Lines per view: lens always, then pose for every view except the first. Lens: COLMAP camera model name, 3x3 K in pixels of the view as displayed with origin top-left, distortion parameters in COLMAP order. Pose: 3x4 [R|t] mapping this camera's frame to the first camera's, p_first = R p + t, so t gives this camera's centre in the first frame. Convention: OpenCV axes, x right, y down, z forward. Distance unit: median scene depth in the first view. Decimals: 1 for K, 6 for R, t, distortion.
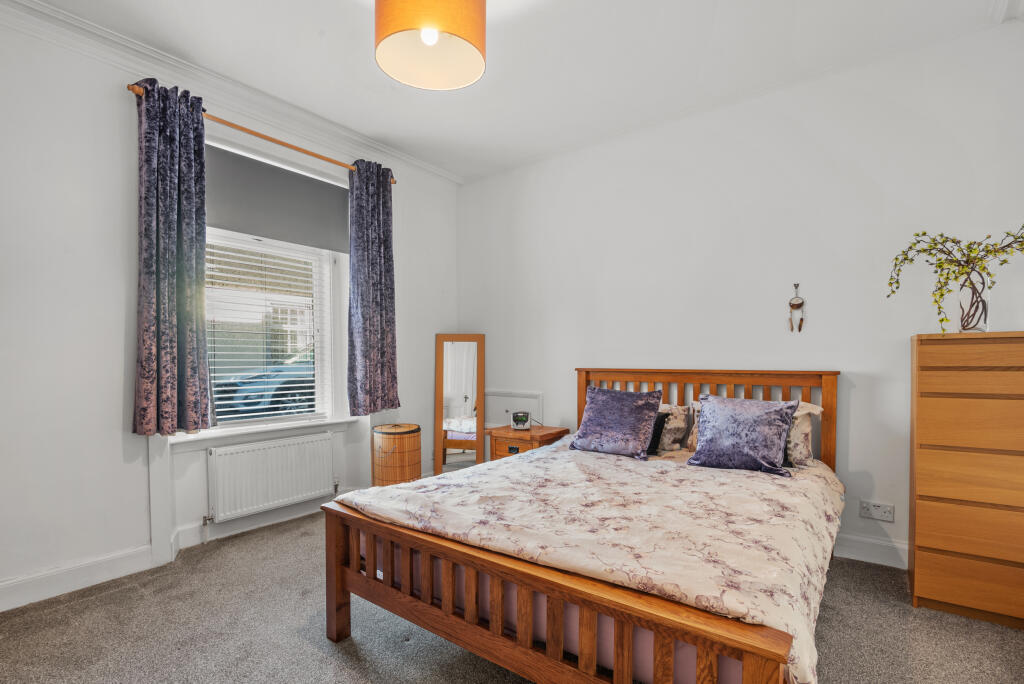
lens RADIAL K [[478.0, 0, 512.3], [0, 478.0, 354.6], [0, 0, 1]] dist [-0.019350, -0.000060]
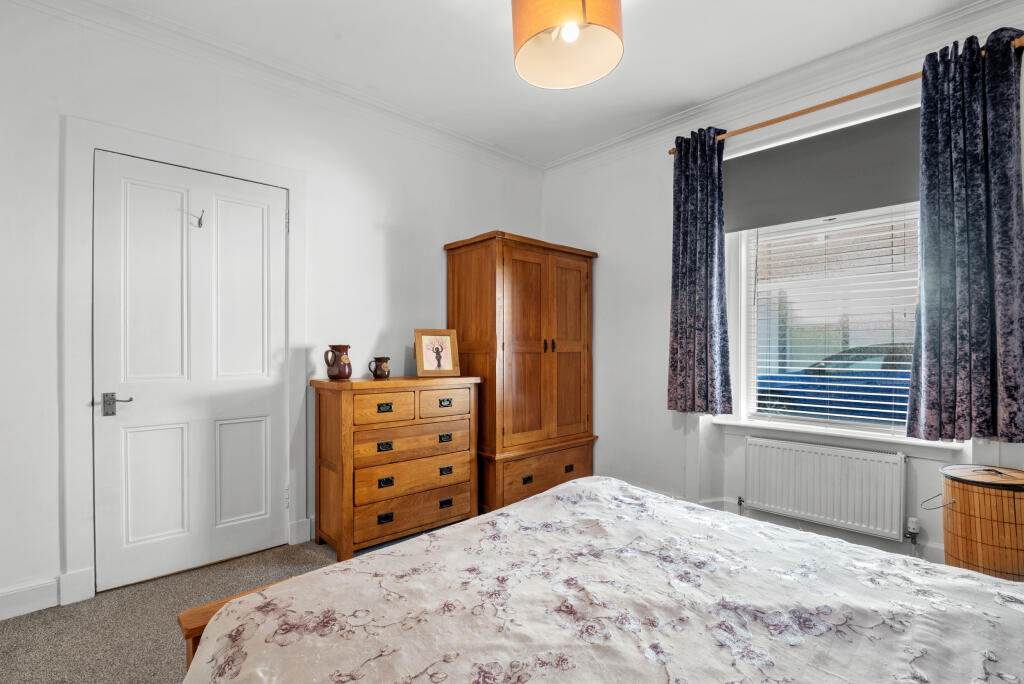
lens RADIAL K [[478.0, 0, 512.3], [0, 478.0, 354.6], [0, 0, 1]] dist [-0.019350, -0.000060]
pose [[-0.168890, 0.009065, -0.985593, 0.733496], [0.002448, 0.999958, 0.008777, 0.000186], [0.985632, -0.000930, -0.168905, 0.933425]]
